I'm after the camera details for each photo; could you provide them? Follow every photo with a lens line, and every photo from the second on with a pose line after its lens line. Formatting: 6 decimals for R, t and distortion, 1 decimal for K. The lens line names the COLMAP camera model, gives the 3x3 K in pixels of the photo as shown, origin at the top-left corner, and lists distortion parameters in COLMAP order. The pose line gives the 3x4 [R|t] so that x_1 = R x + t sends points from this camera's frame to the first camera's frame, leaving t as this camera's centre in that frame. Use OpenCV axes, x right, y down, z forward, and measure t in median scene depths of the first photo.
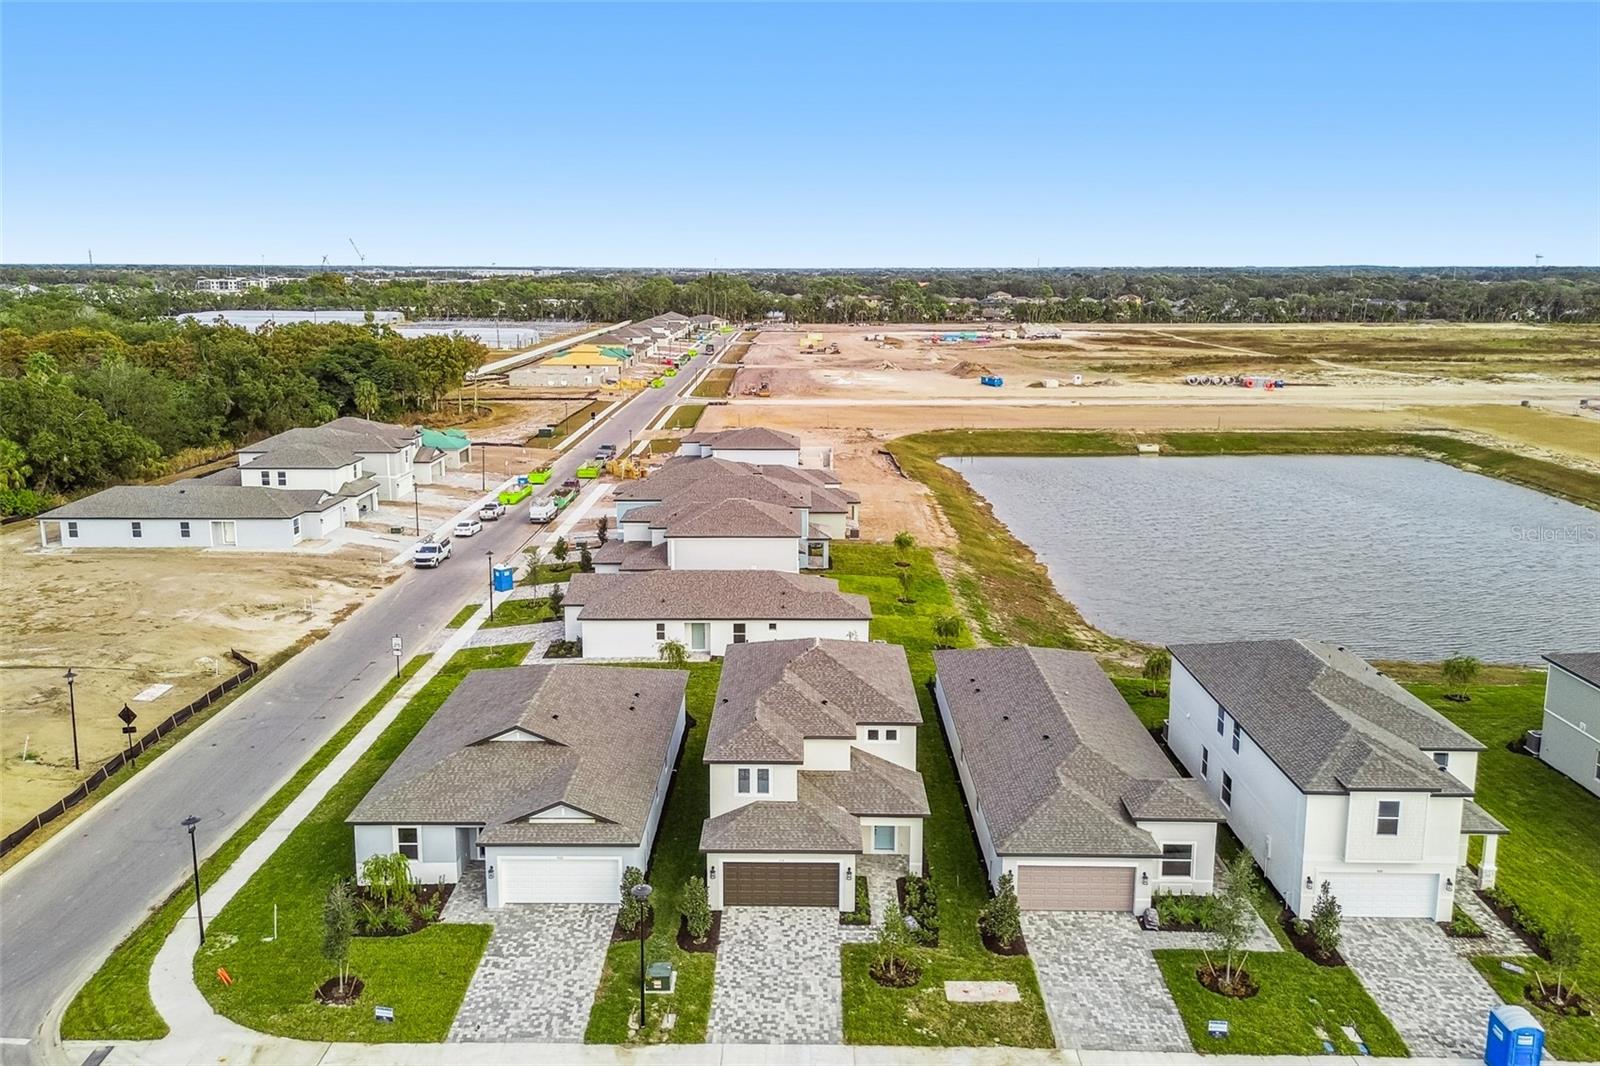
lens RADIAL K [[1123.7, 0, 845.0], [0, 1123.7, 477.8], [0, 0, 1]] dist [0.061492, -0.043137]
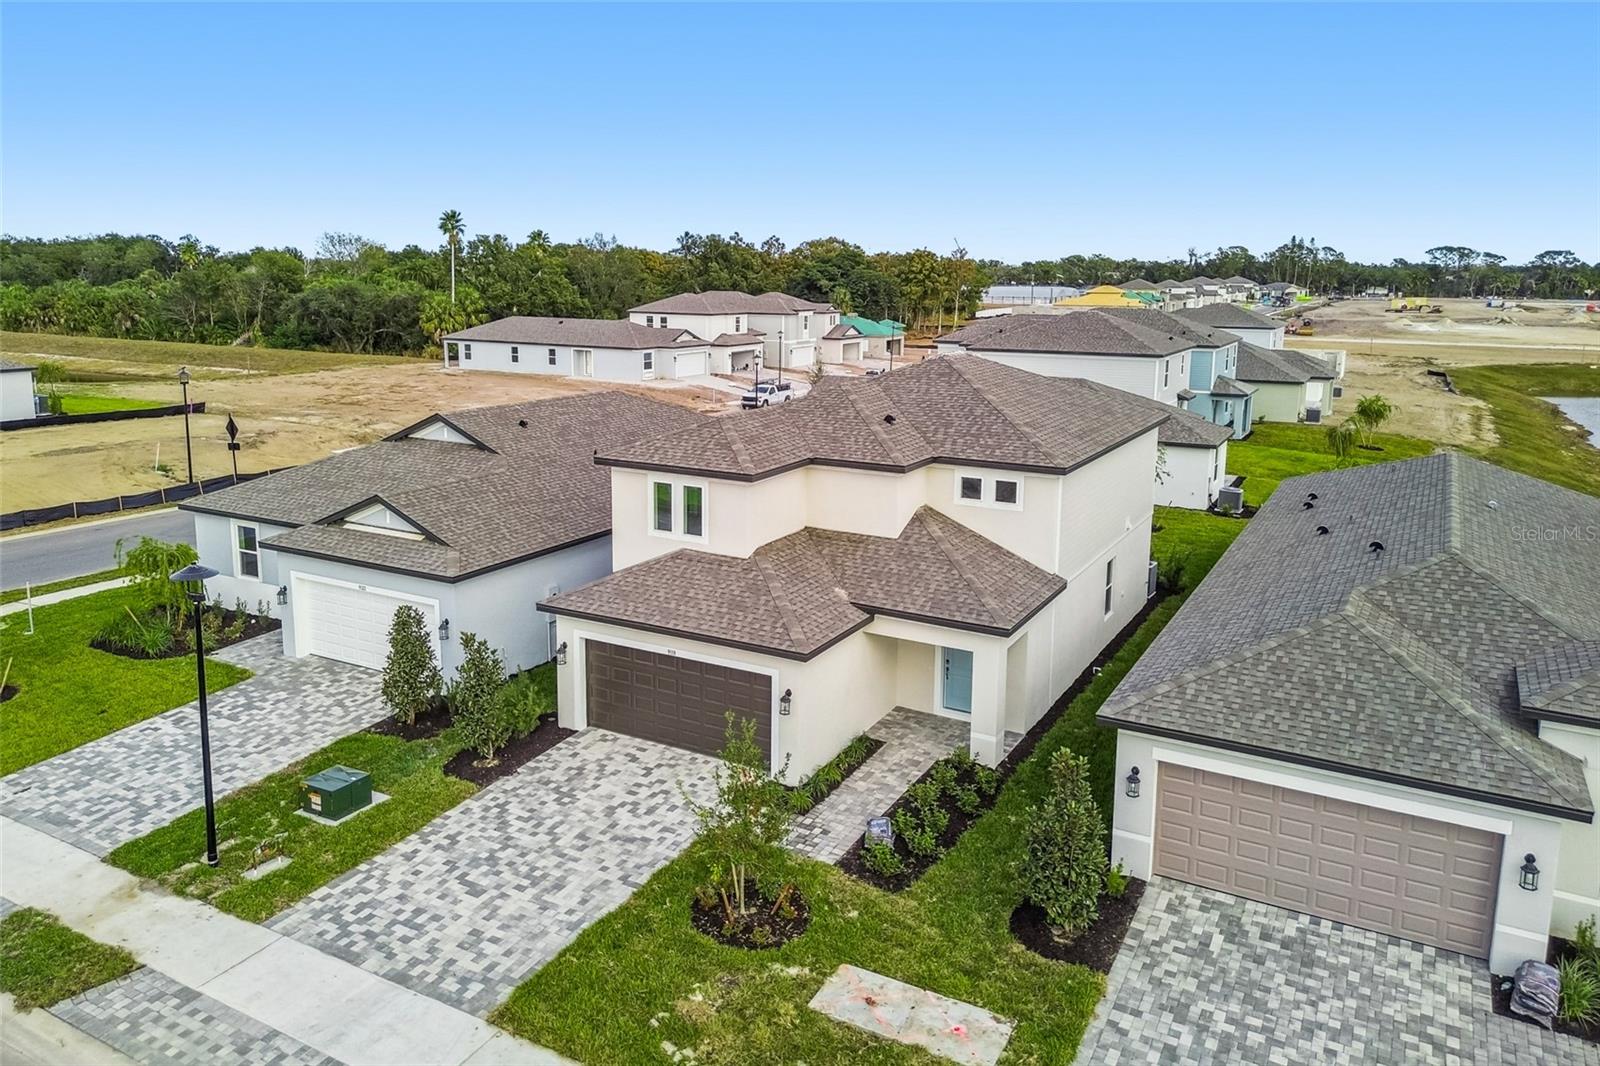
lens RADIAL K [[1123.7, 0, 845.0], [0, 1123.7, 477.8], [0, 0, 1]] dist [0.061492, -0.043137]
pose [[0.869443, 0.074003, -0.488460, 0.239375], [-0.079146, 0.996811, 0.010143, 0.242017], [0.487653, 0.029841, 0.872527, 0.581551]]
